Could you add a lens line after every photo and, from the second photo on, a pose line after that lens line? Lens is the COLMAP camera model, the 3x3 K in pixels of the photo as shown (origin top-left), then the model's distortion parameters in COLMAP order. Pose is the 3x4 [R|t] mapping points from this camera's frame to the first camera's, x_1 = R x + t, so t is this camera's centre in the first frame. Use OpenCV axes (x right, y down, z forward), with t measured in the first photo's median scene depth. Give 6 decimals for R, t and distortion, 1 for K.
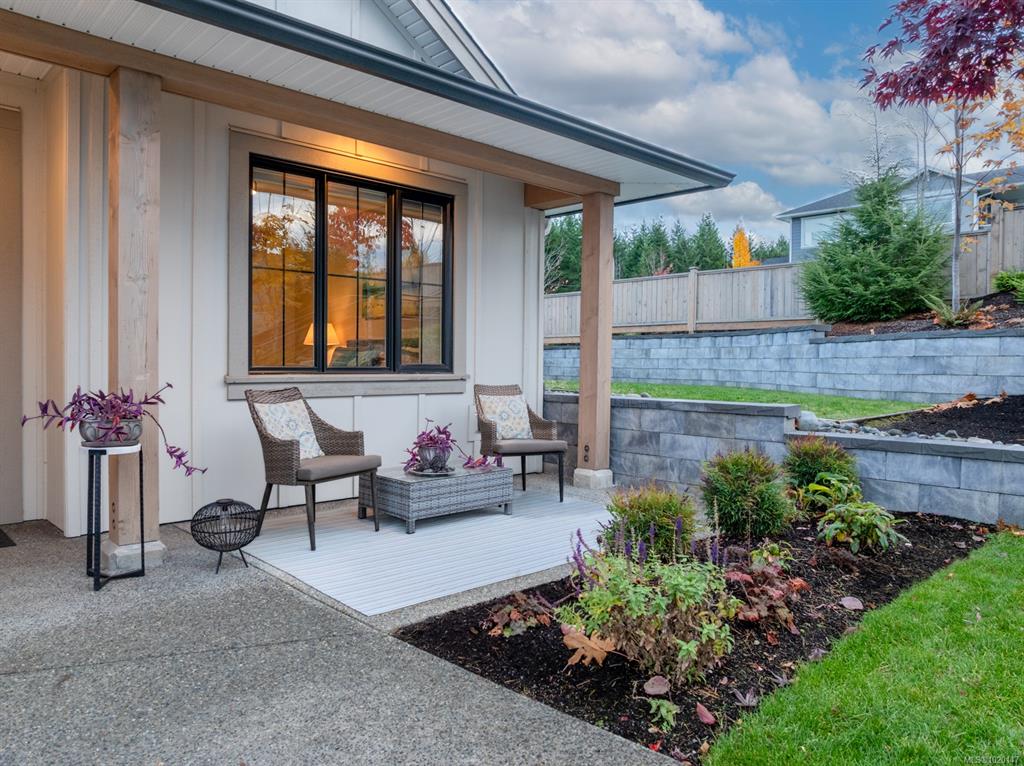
lens RADIAL K [[721.6, 0, 512.6], [0, 721.6, 377.3], [0, 0, 1]] dist [-0.033218, -0.003633]
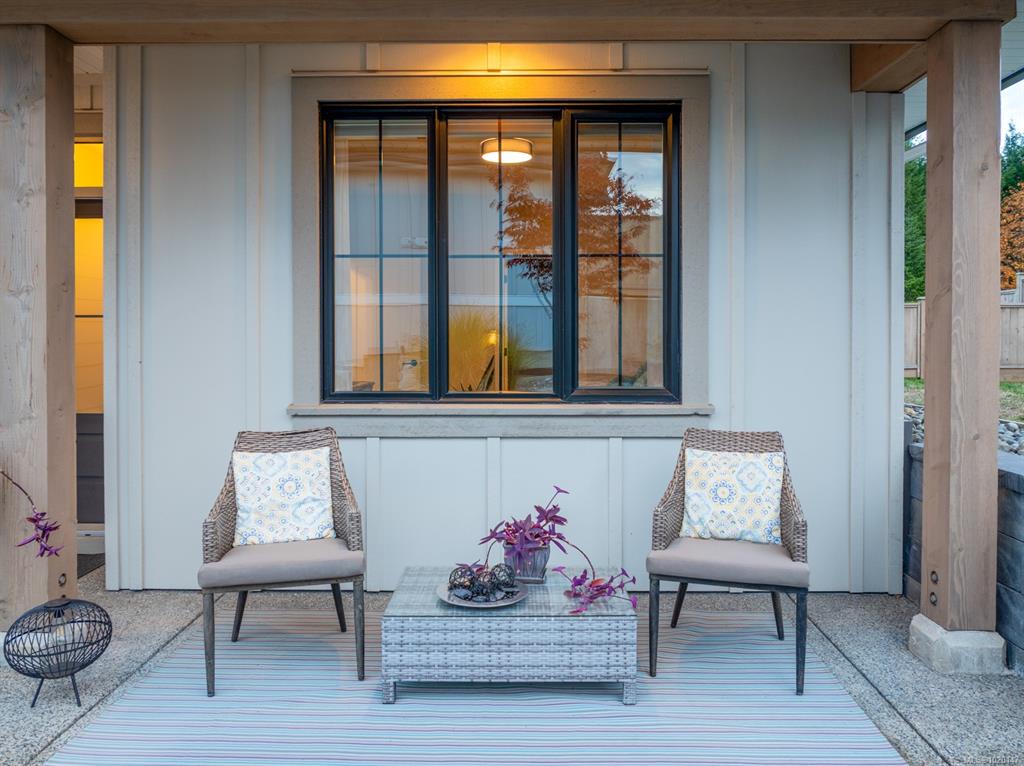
lens RADIAL K [[764.4, 0, 524.1], [0, 764.4, 350.4], [0, 0, 1]] dist [-0.021628, -0.001650]
pose [[0.711842, -0.001153, -0.702339, 0.284678], [-0.008358, 0.999914, -0.010113, -0.045181], [0.702290, 0.013069, 0.711771, 0.511950]]
